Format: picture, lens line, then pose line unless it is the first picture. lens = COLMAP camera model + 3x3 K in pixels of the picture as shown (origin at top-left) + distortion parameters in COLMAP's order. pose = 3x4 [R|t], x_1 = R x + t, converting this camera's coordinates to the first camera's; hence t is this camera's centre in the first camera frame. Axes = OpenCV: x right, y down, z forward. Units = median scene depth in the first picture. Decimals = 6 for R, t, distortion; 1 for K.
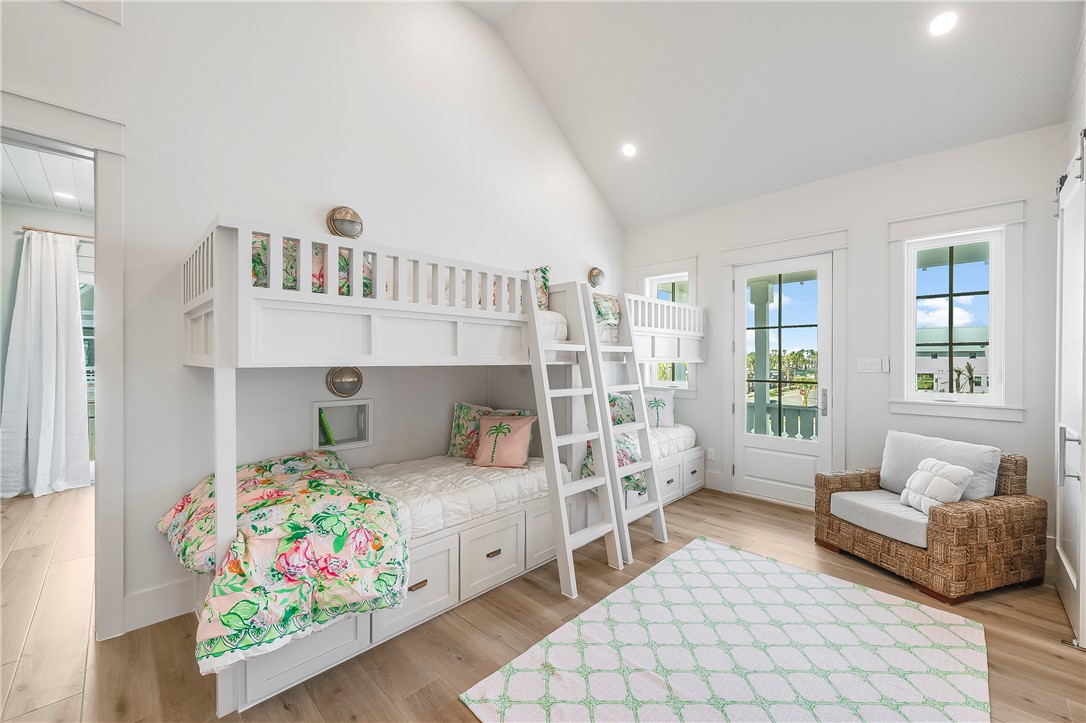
lens RADIAL K [[425.6, 0, 543.0], [0, 425.6, 361.5], [0, 0, 1]] dist [0.014229, 0.000121]
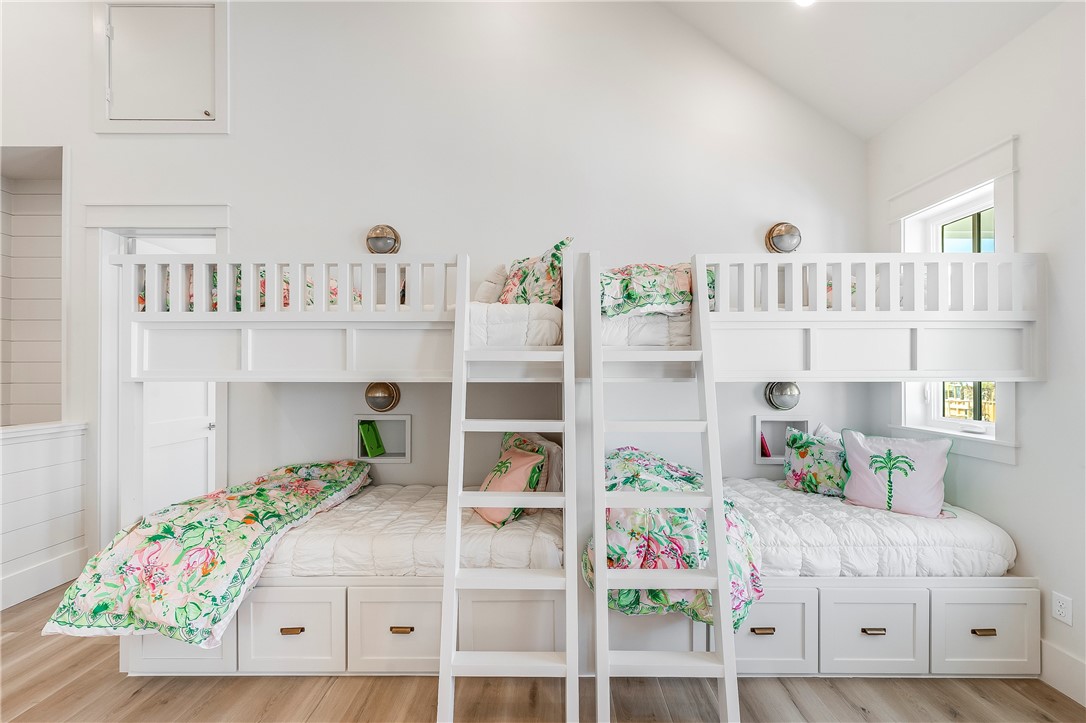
lens RADIAL K [[435.2, 0, 544.5], [0, 435.2, 368.5], [0, 0, 1]] dist [0.007075, -0.000127]
pose [[0.703130, -0.010459, -0.710984, 0.580891], [-0.002639, 0.999847, -0.017319, -0.002303], [0.711056, 0.014054, 0.702995, 0.587644]]
